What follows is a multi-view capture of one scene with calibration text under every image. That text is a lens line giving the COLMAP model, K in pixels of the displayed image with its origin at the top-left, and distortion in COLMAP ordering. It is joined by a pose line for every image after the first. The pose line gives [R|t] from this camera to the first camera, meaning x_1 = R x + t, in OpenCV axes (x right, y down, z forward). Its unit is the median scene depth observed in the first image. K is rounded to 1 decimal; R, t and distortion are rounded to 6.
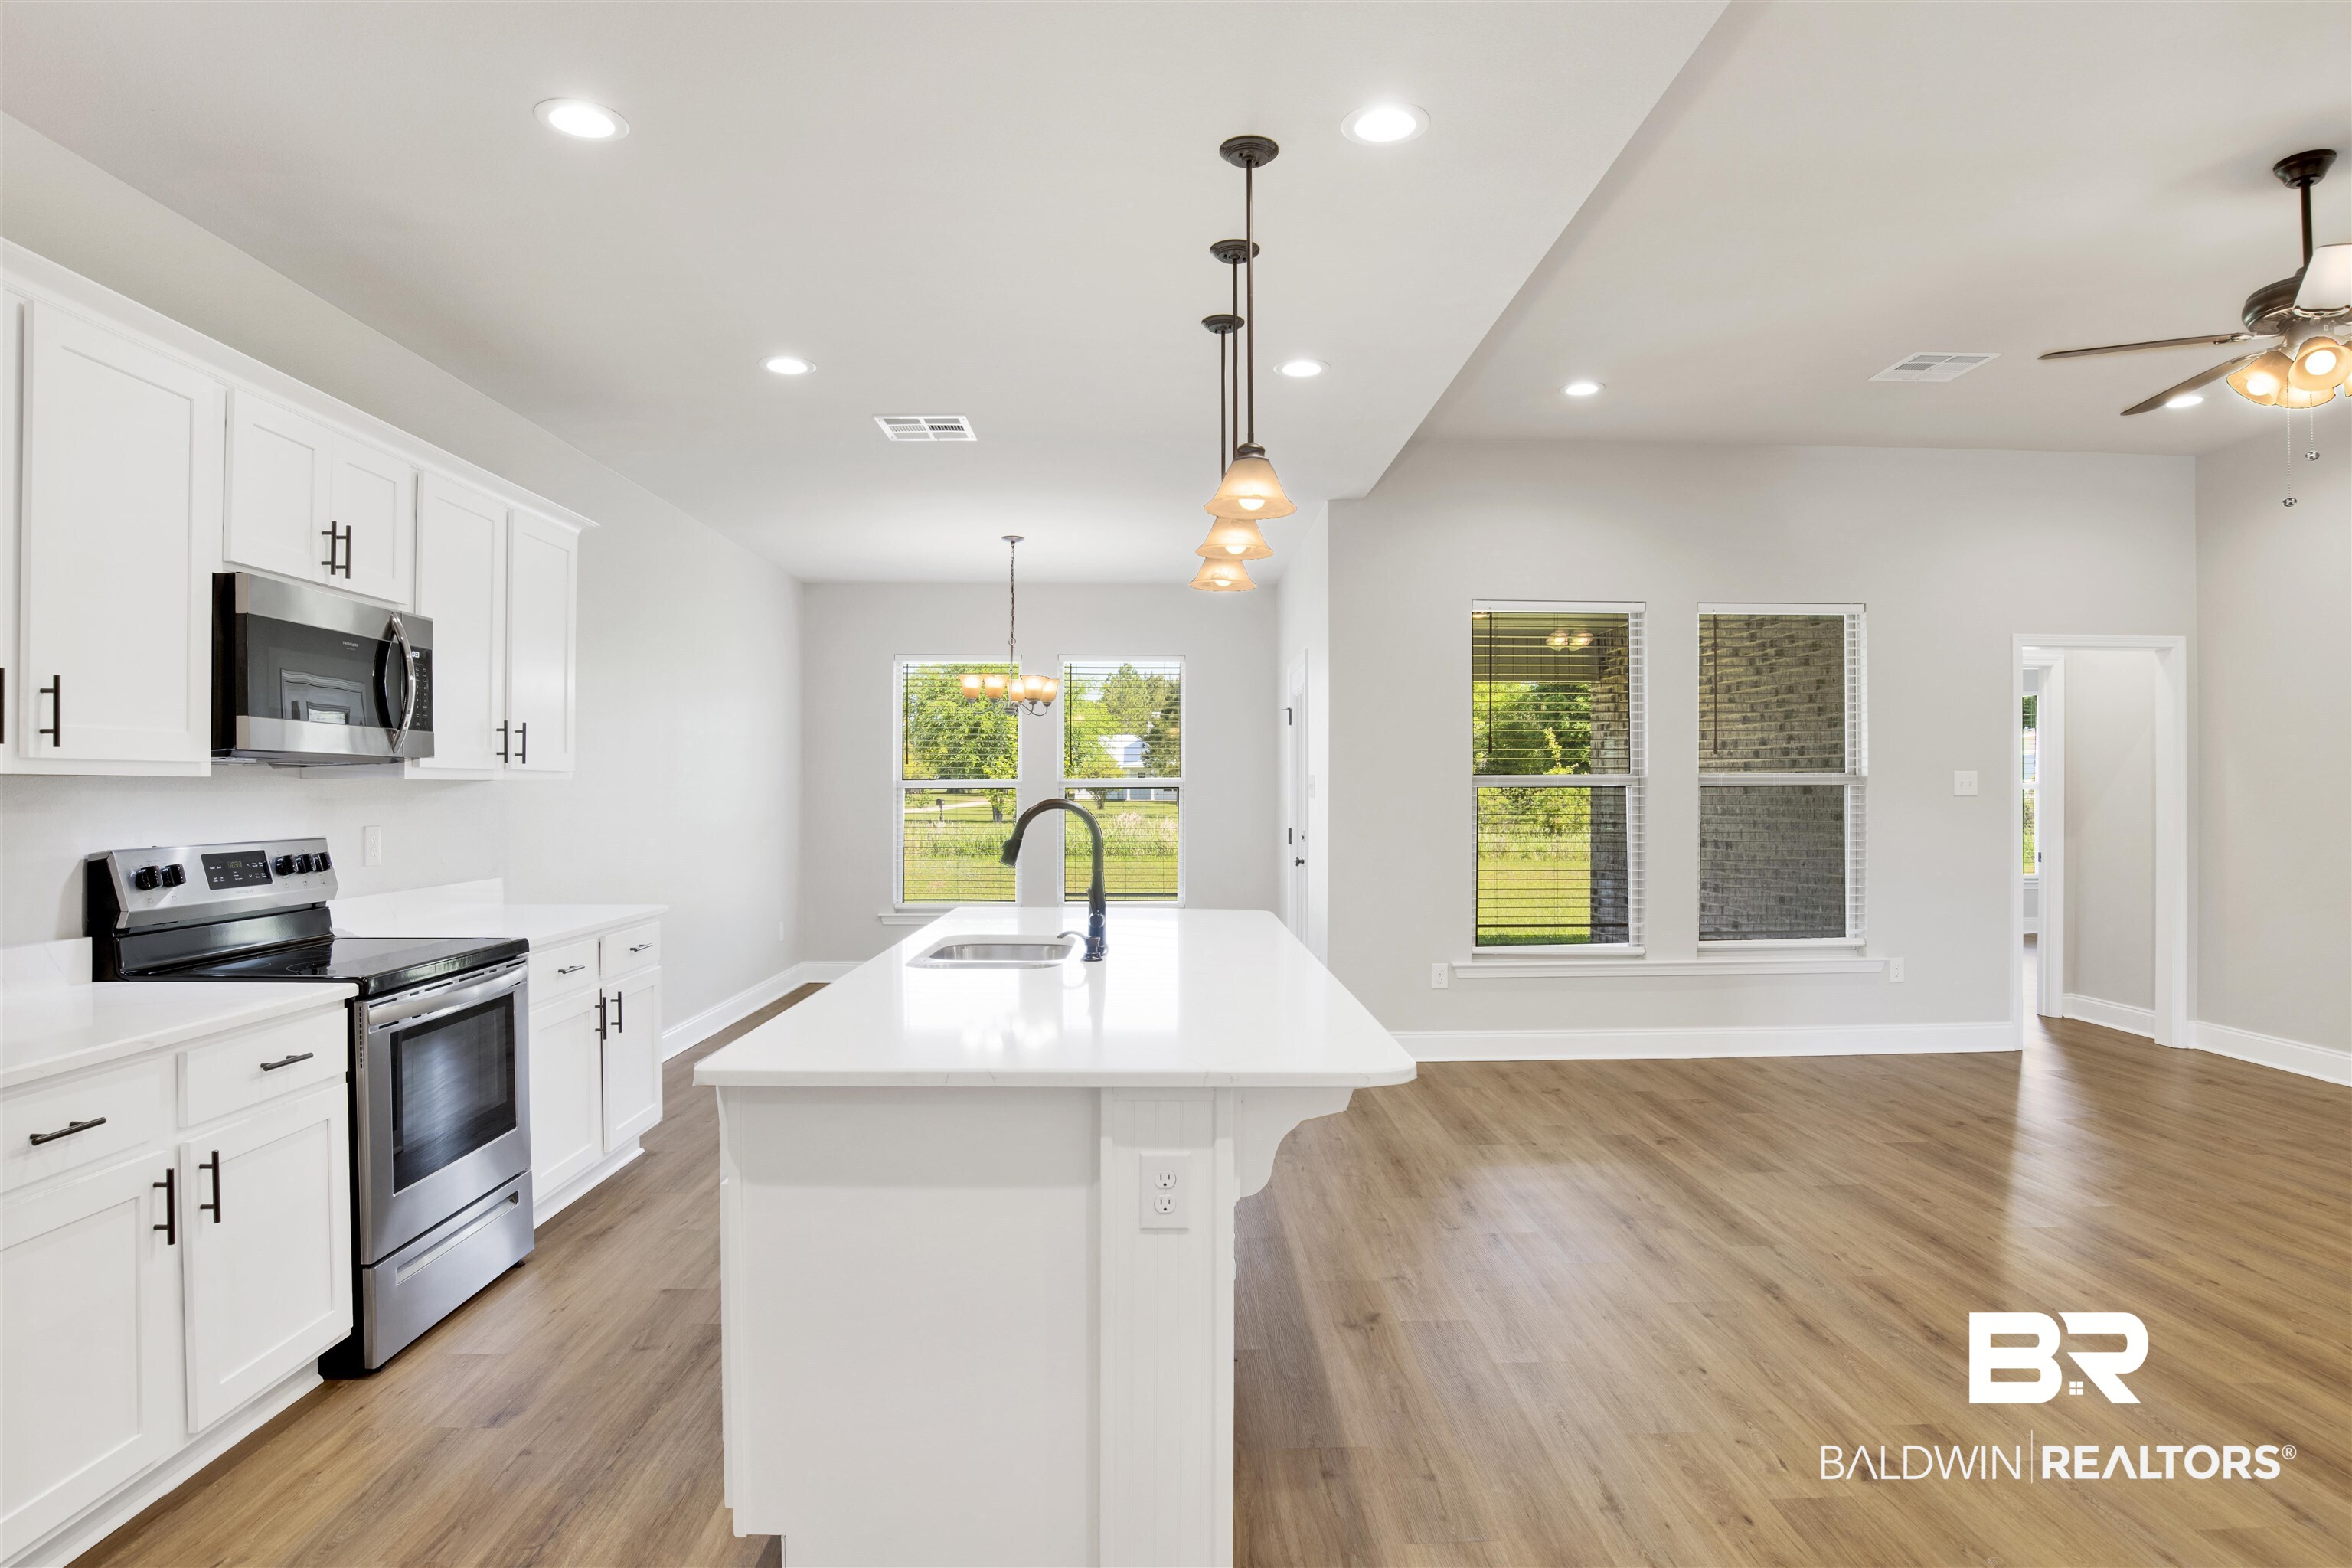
lens RADIAL K [[1293.9, 0, 1164.8], [0, 1293.9, 787.8], [0, 0, 1]] dist [-0.082009, 0.033348]
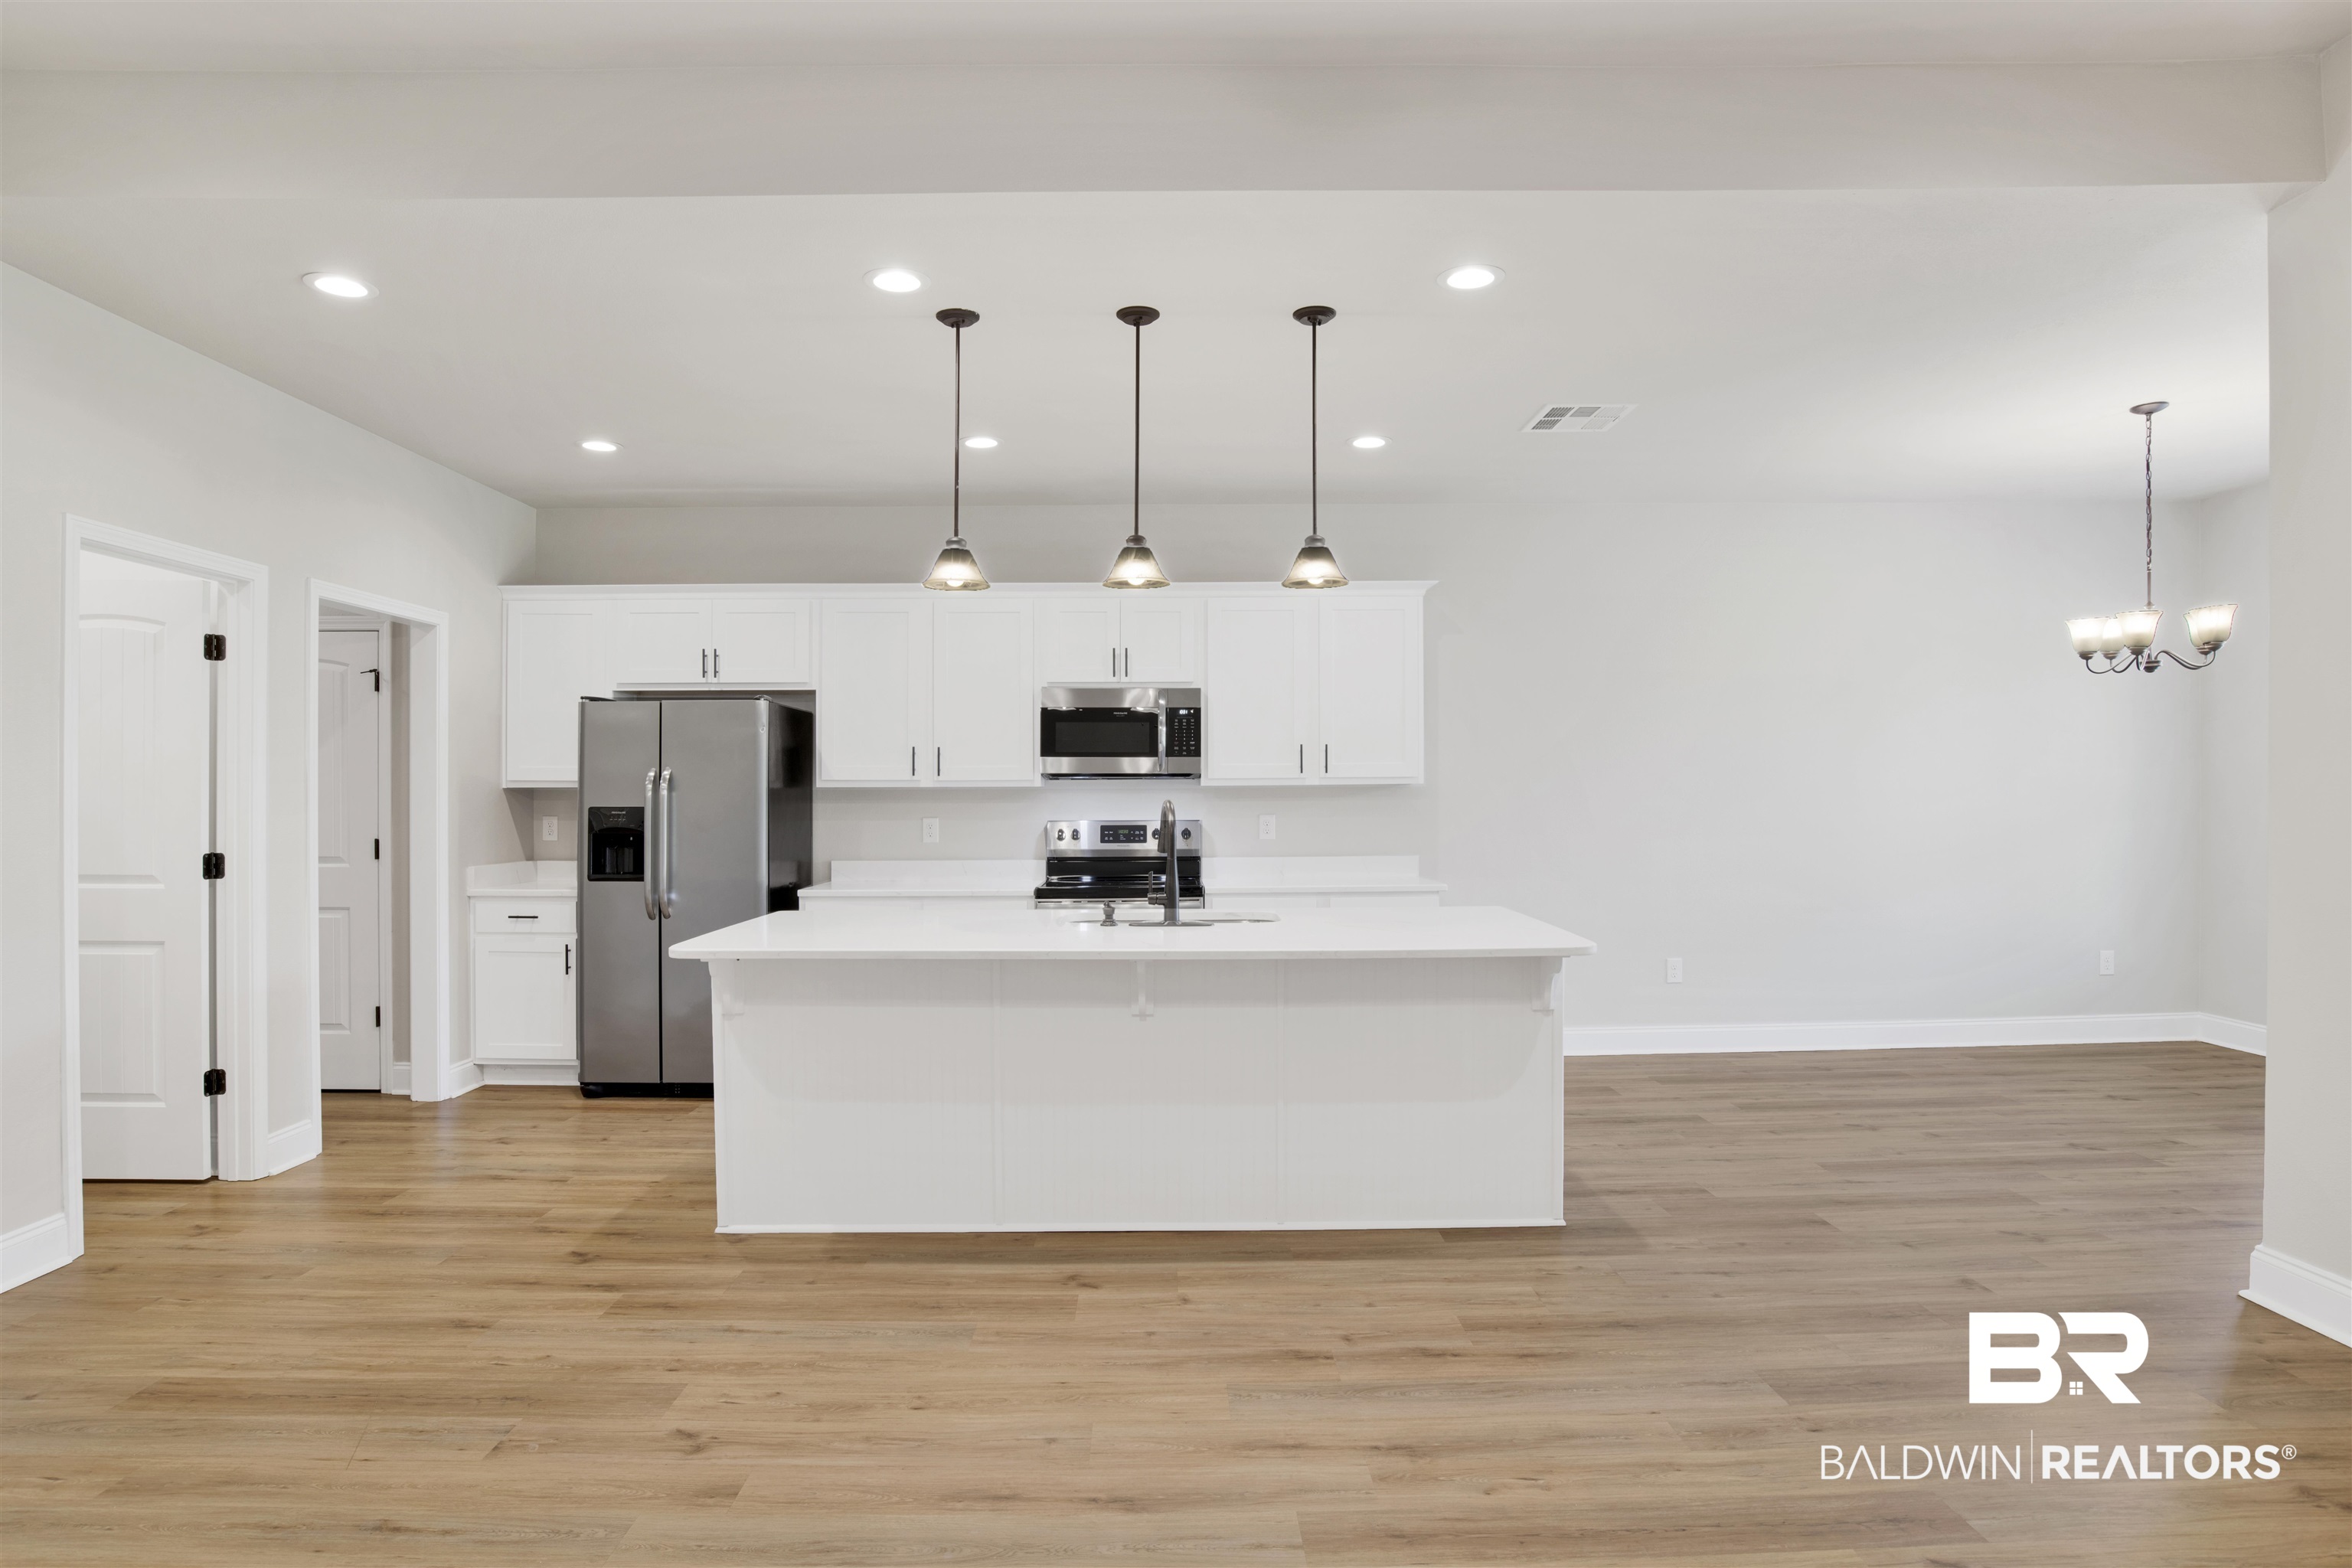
lens RADIAL K [[1293.9, 0, 1164.8], [0, 1293.9, 787.8], [0, 0, 1]] dist [-0.082009, 0.033348]
pose [[-0.005368, -0.005870, -0.999968, 1.184317], [-0.002067, 0.999981, -0.005859, 0.005296], [0.999983, 0.002036, -0.005380, 1.024285]]
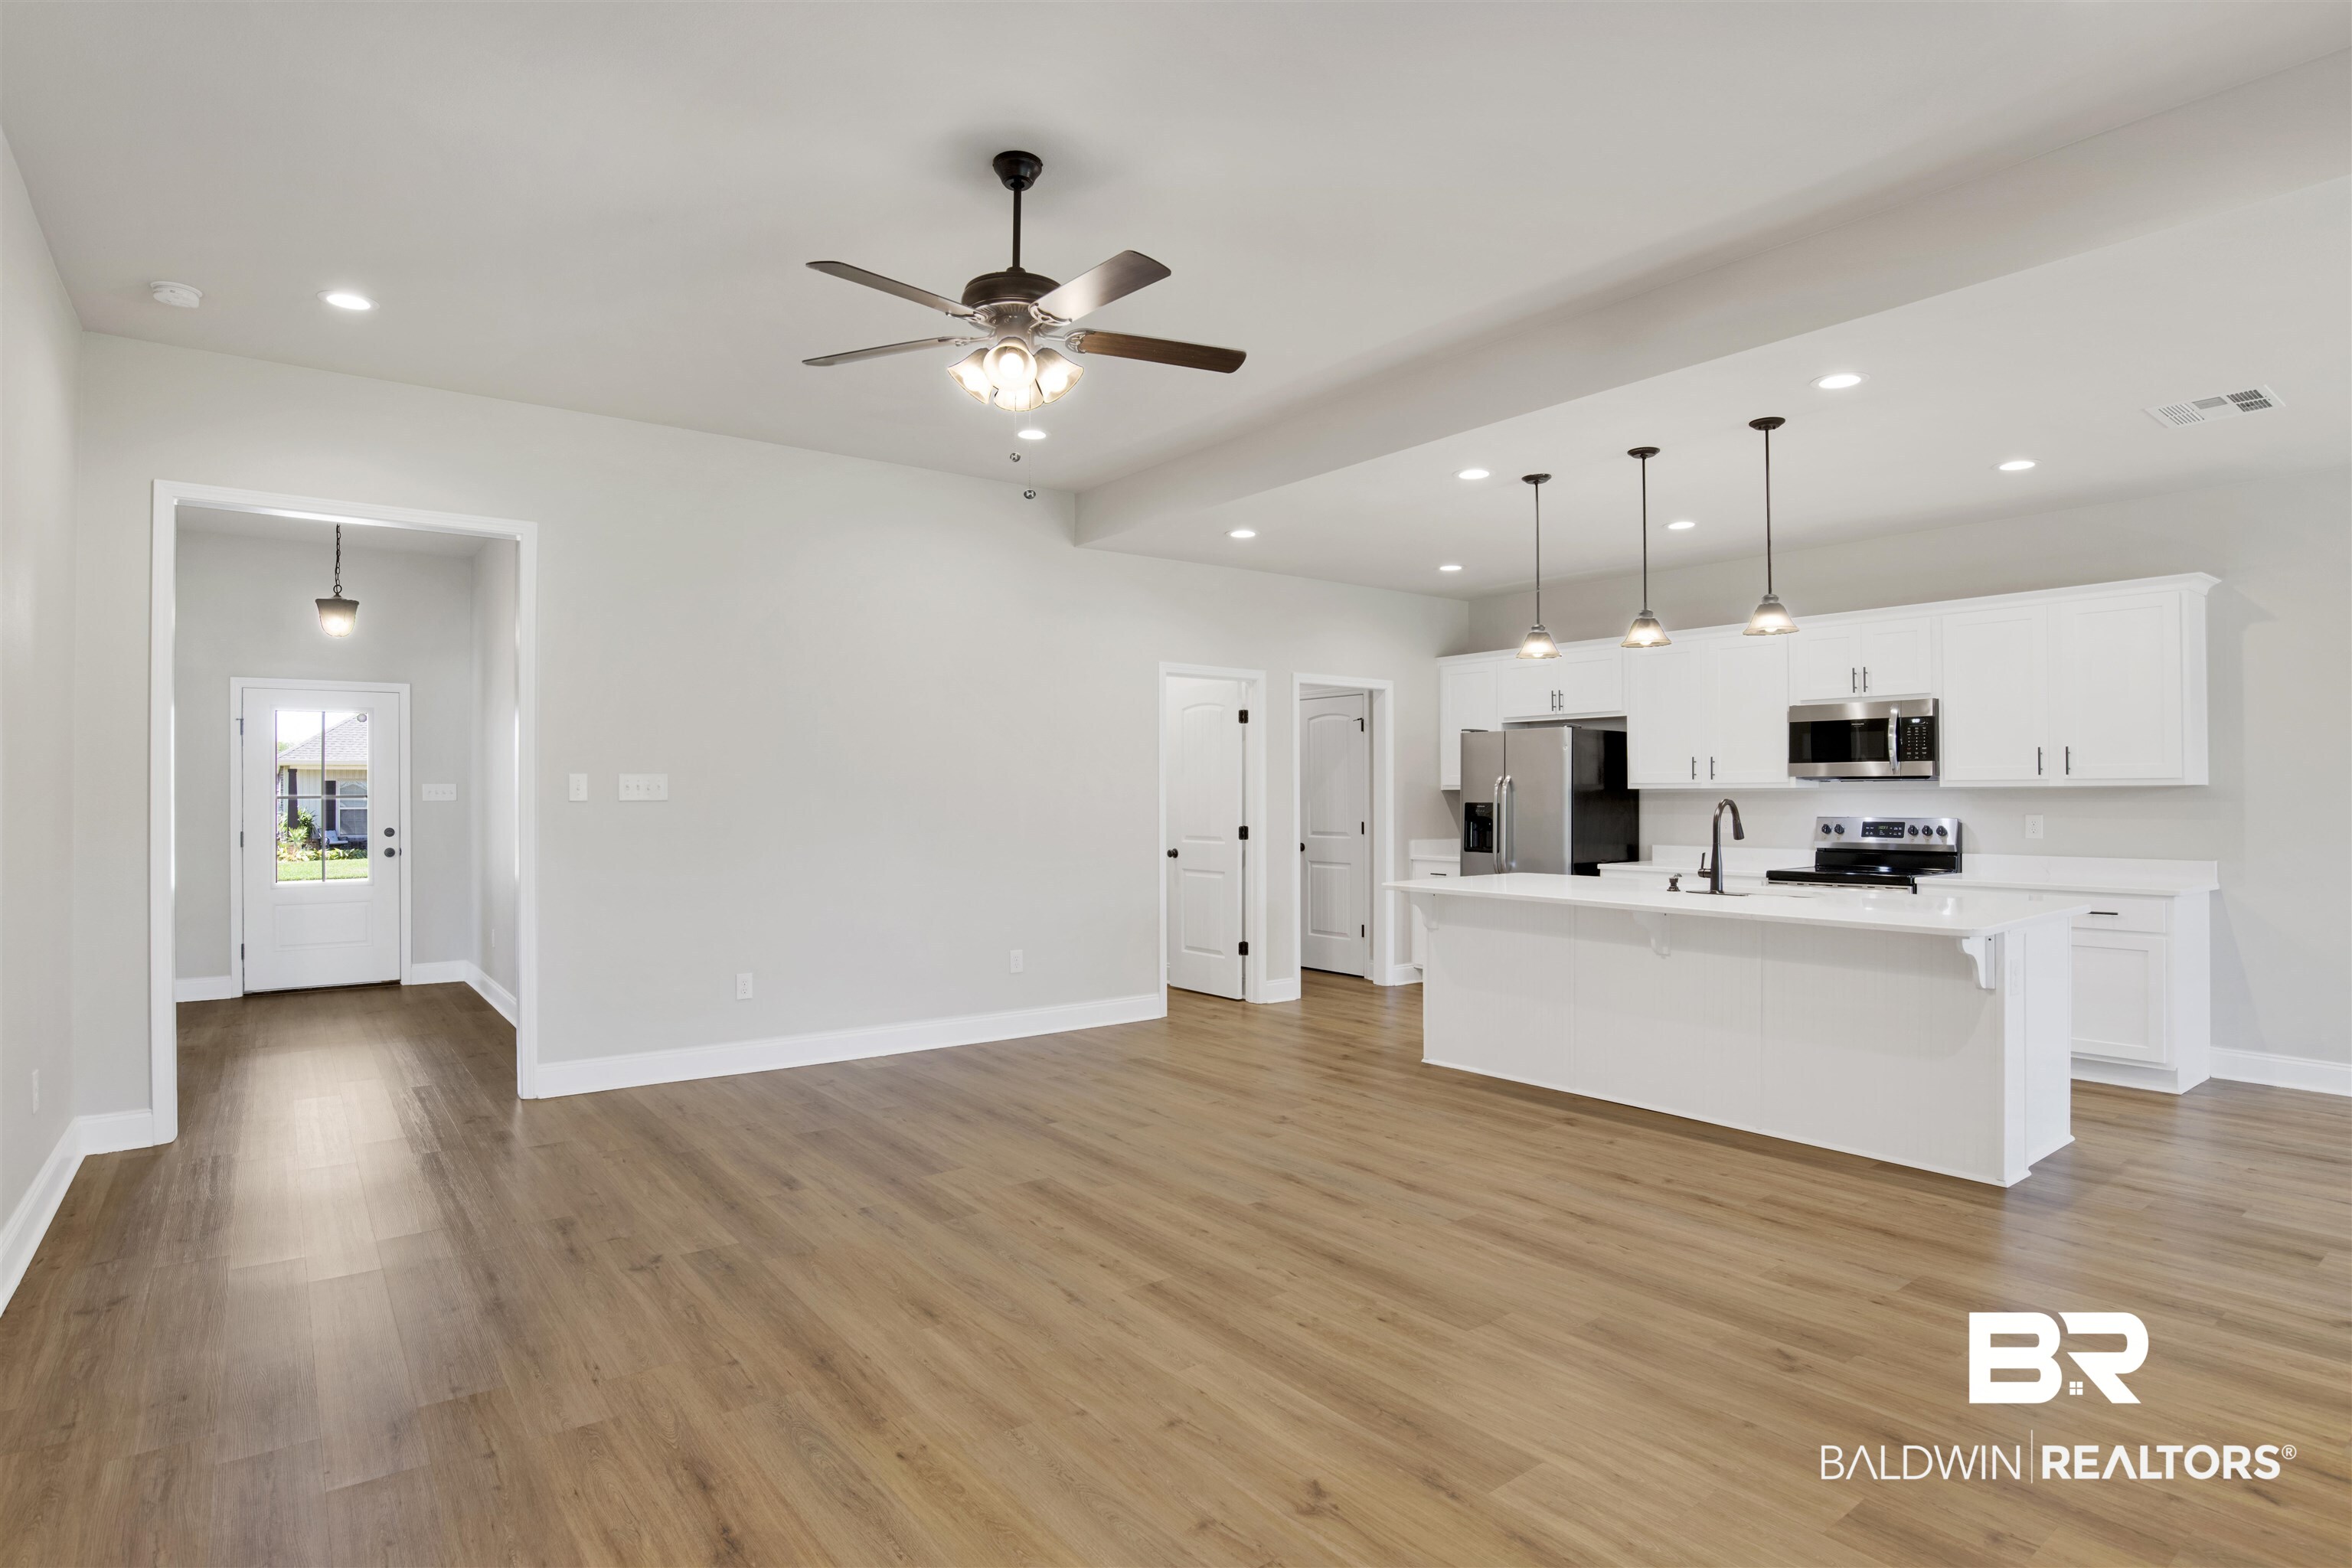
lens RADIAL K [[1202.8, 0, 1176.0], [0, 1202.8, 784.0], [0, 0, 1]] dist [-0.072541, 0.028456]
pose [[-0.805693, -0.005500, -0.592308, 1.382750], [-0.002241, 0.999978, -0.006237, 0.001172], [0.592329, -0.003698, -0.805688, 1.826424]]
